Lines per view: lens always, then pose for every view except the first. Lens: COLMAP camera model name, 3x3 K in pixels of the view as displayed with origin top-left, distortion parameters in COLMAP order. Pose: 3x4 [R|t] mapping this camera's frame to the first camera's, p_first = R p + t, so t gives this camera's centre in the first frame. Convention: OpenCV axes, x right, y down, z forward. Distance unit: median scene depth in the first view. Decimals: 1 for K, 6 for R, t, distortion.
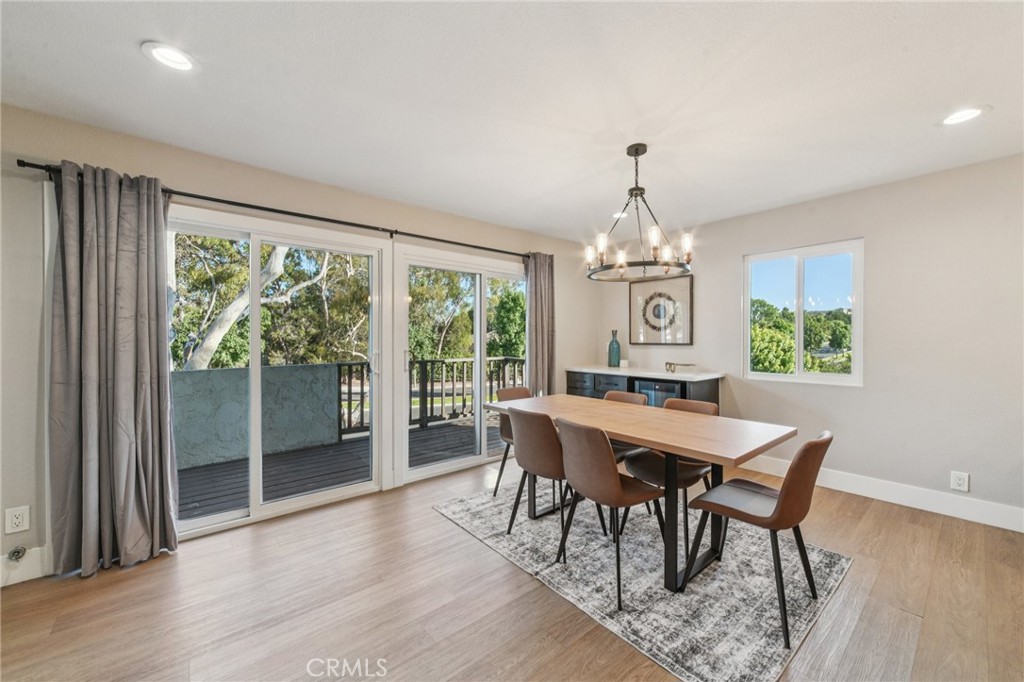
lens RADIAL K [[392.6, 0, 514.2], [0, 392.6, 341.6], [0, 0, 1]] dist [-0.000830, 0.000022]
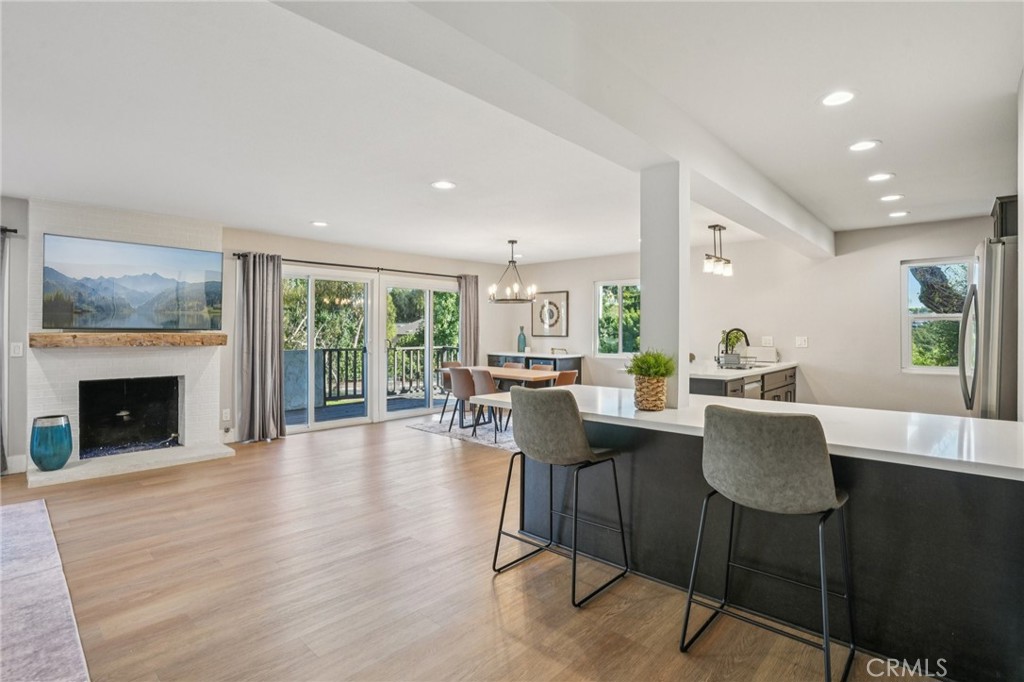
lens RADIAL K [[503.3, 0, 508.6], [0, 503.3, 324.7], [0, 0, 1]] dist [-0.066356, 0.020572]
pose [[0.992568, 0.005686, 0.121562, -0.017634], [-0.003801, 0.999869, -0.015734, -0.006991], [-0.121636, 0.015155, 0.992459, -0.987547]]
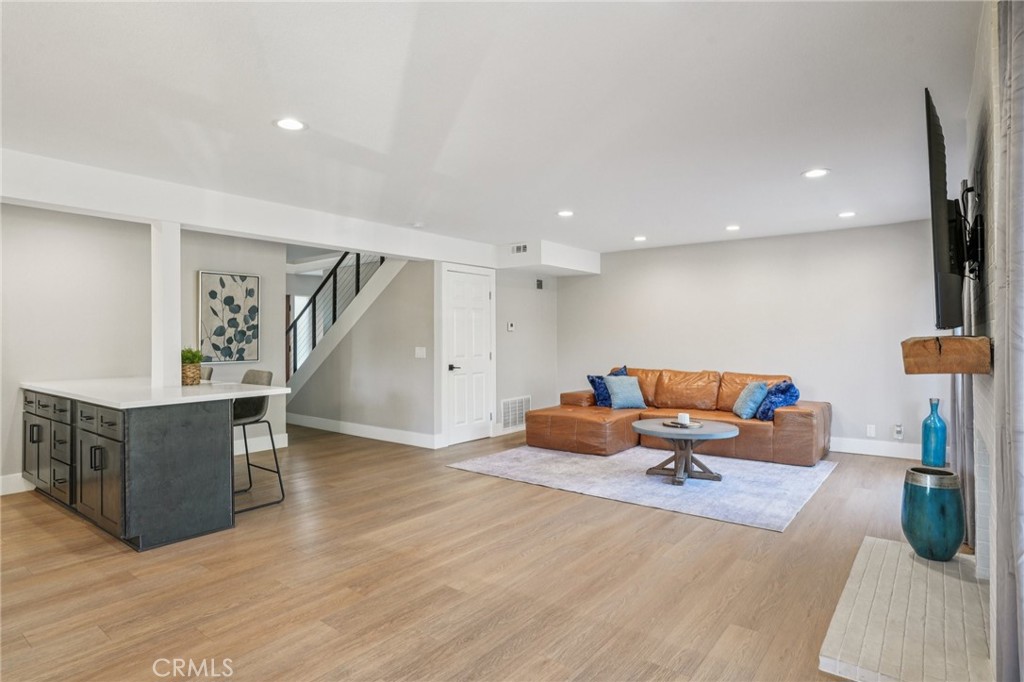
lens RADIAL K [[559.0, 0, 511.5], [0, 559.0, 326.0], [0, 0, 1]] dist [-0.043666, 0.000570]
pose [[-0.978187, -0.002205, -0.207713, -0.164807], [0.001989, 0.999798, -0.019981, -0.004464], [0.207715, -0.019958, -0.977986, 0.819768]]
